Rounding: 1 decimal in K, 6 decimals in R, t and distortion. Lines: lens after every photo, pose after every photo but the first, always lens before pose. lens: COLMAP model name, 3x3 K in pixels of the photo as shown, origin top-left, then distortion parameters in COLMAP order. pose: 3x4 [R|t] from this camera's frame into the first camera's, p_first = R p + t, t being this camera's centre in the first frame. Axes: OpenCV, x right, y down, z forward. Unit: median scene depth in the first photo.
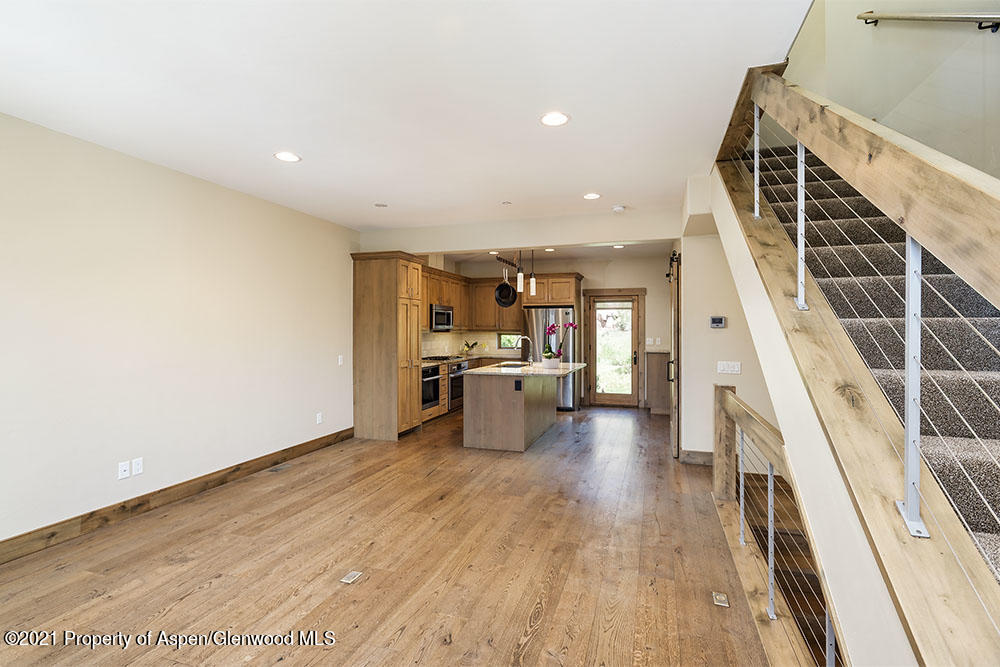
lens RADIAL K [[469.1, 0, 502.2], [0, 469.1, 330.9], [0, 0, 1]] dist [-0.001730, -0.000177]
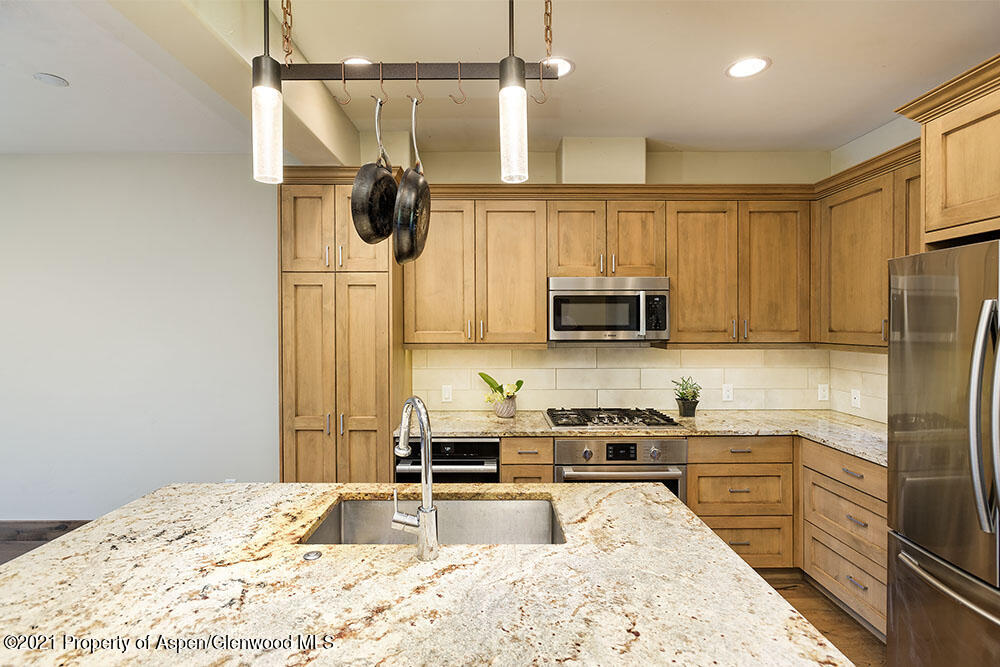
lens RADIAL K [[469.1, 0, 504.3], [0, 469.1, 324.2], [0, 0, 1]] dist [-0.001730, -0.000177]
pose [[0.314821, 0.000265, -0.949151, 0.264826], [-0.001747, 0.999998, -0.000300, -0.021391], [0.949150, 0.001752, 0.314820, 1.033557]]
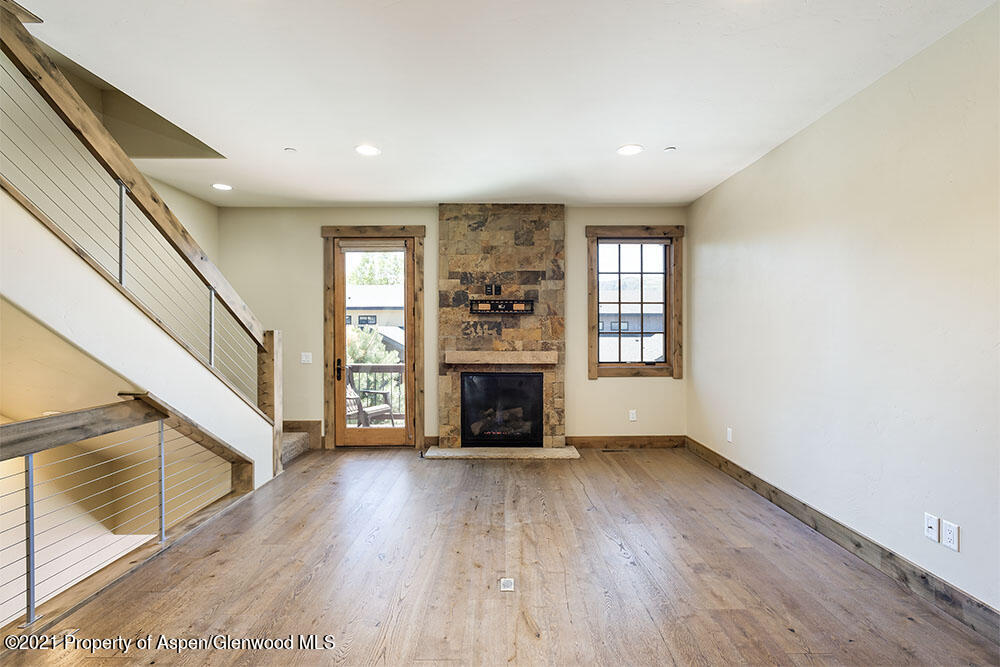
lens RADIAL K [[469.1, 0, 496.9], [0, 469.1, 339.3], [0, 0, 1]] dist [-0.001730, -0.000177]
pose [[-0.952727, 0.003718, -0.303805, -0.009740], [-0.003377, 0.999734, 0.022825, 0.009325], [0.303808, 0.022772, -0.952461, 0.814315]]
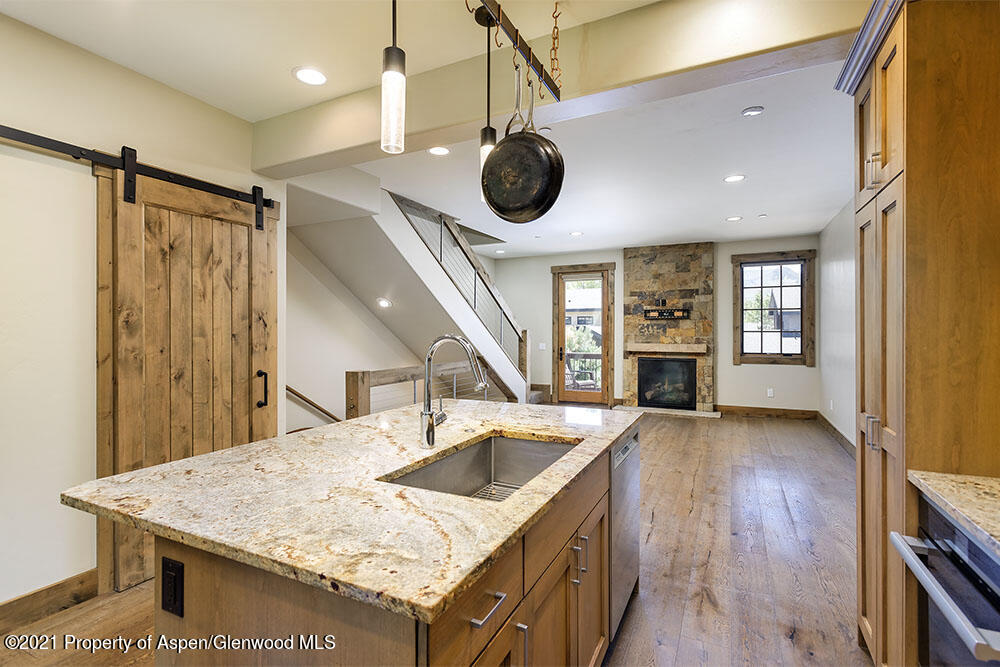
lens RADIAL K [[469.1, 0, 496.2], [0, 469.1, 335.3], [0, 0, 1]] dist [-0.001730, -0.000177]
pose [[-0.988754, -0.003565, 0.149508, -0.012132], [-0.001097, 0.999862, 0.016582, 0.006713], [-0.149546, 0.016231, -0.988621, 1.328174]]
